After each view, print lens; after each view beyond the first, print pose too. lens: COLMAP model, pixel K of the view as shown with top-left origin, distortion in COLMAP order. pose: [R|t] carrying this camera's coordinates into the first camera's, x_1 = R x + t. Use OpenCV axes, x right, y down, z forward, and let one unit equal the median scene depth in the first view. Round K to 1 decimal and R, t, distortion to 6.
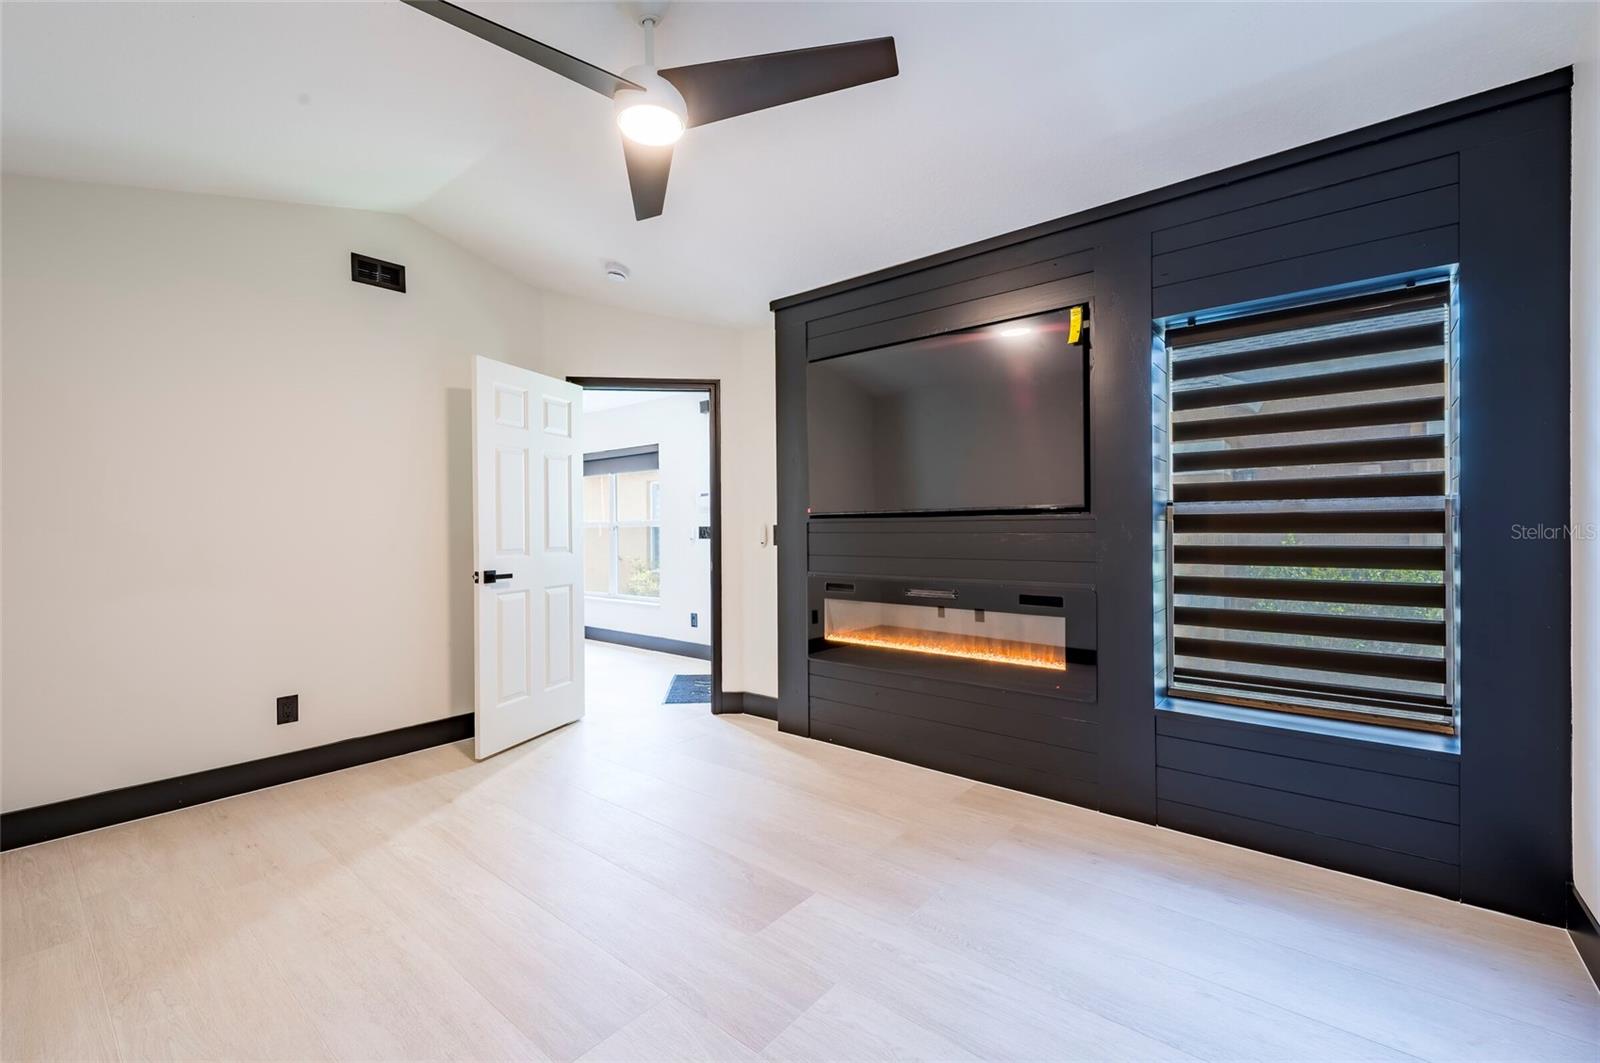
lens RADIAL K [[663.0, 0, 800.0], [0, 663.0, 531.5], [0, 0, 1]] dist [0.000563, -0.000360]
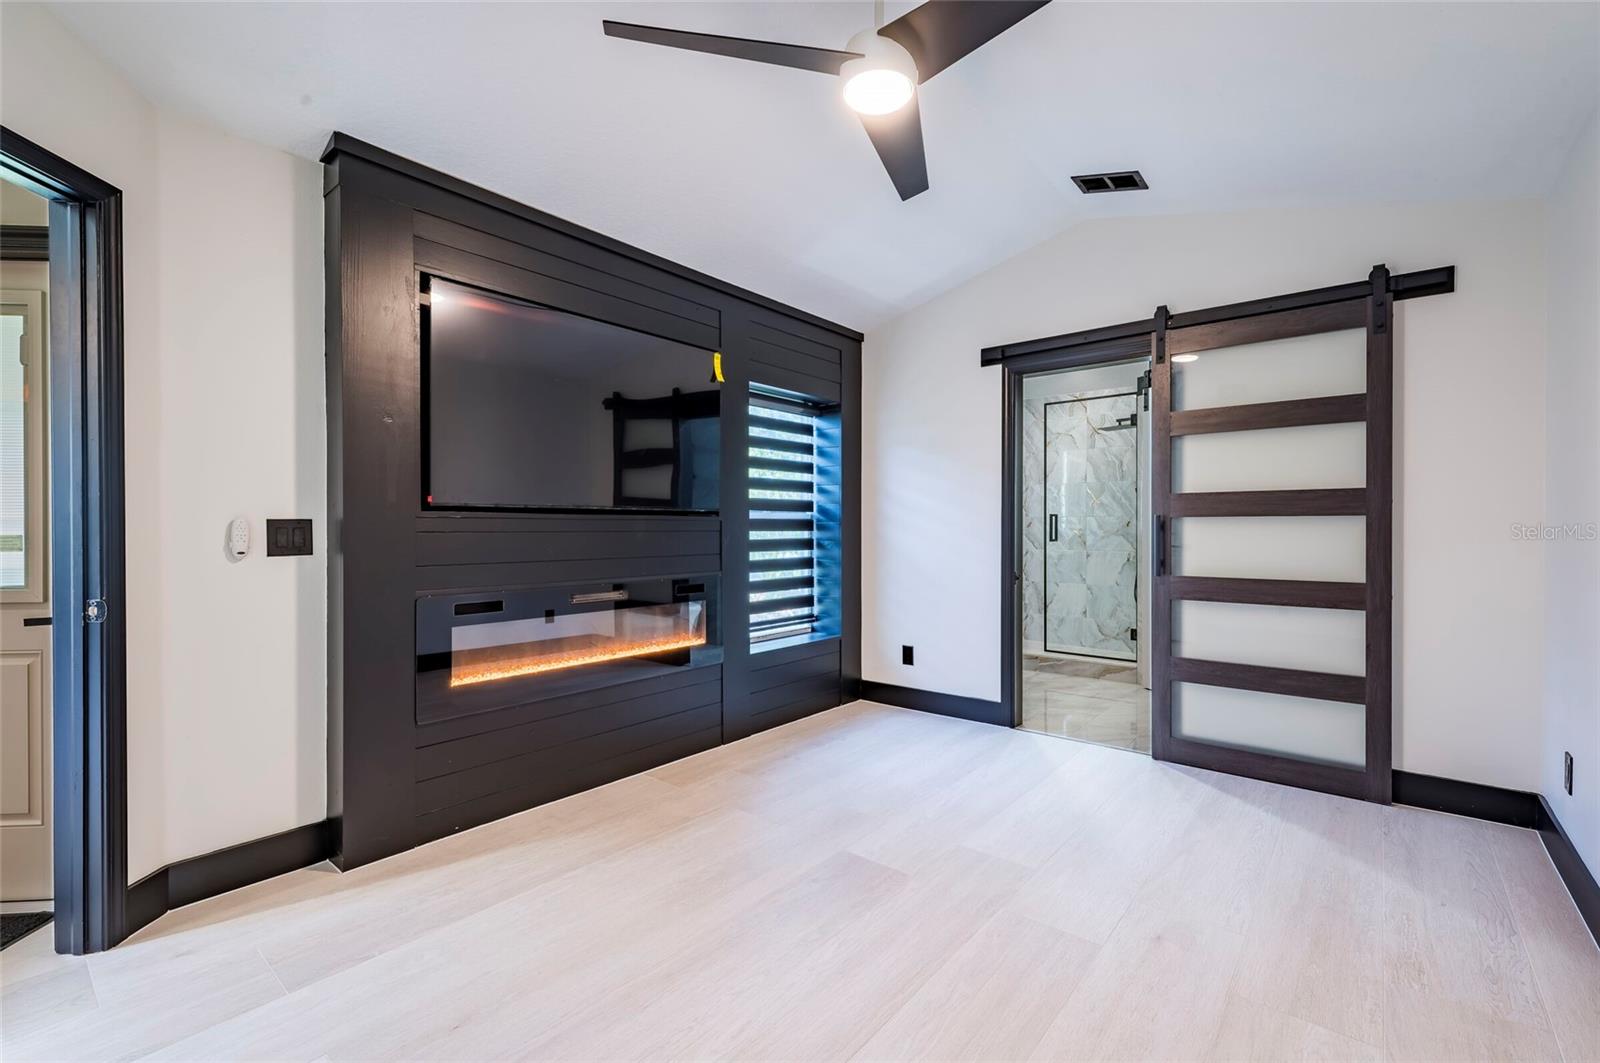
lens RADIAL K [[680.7, 0, 809.3], [0, 680.7, 531.8], [0, 0, 1]] dist [0.001469, -0.001026]
pose [[0.000749, 0.003627, 0.999993, -0.824122], [0.006760, 0.999971, -0.003632, 0.008932], [-0.999977, 0.006763, 0.000724, 0.769037]]
